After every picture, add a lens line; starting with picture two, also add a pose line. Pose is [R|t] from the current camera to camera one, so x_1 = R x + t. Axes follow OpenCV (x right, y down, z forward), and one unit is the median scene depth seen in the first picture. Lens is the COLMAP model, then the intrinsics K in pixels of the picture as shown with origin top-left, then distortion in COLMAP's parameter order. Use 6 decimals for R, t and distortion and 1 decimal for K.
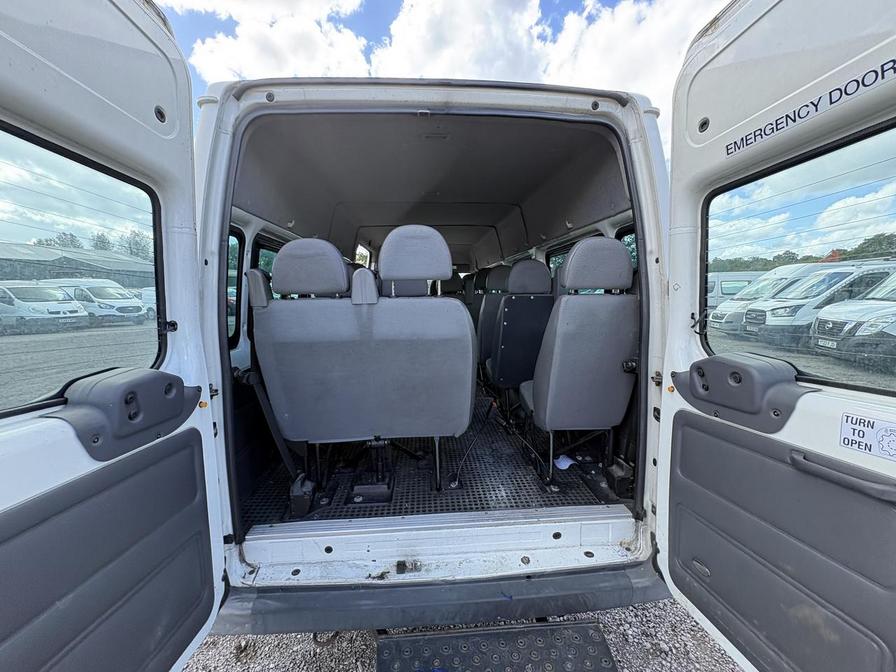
lens RADIAL K [[357.1, 0, 448.0], [0, 357.1, 336.0], [0, 0, 1]] dist [0.000871, 0.000262]
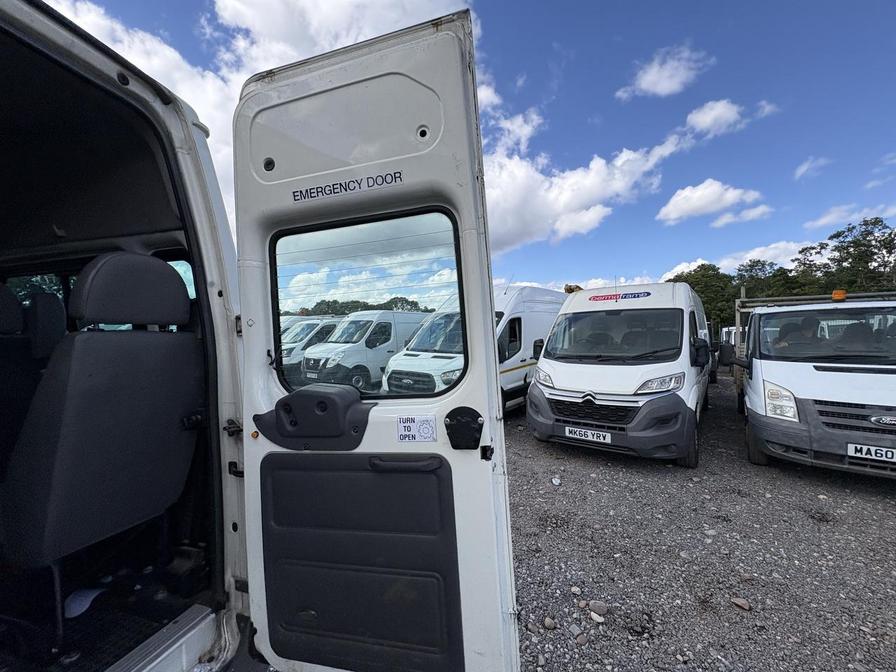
lens RADIAL K [[357.1, 0, 448.0], [0, 357.1, 336.0], [0, 0, 1]] dist [0.000871, 0.000262]
pose [[0.359321, 0.002844, 0.933210, -0.036951], [0.119541, 0.991617, -0.049049, 0.003312], [-0.925526, 0.129181, 0.355969, 0.172579]]
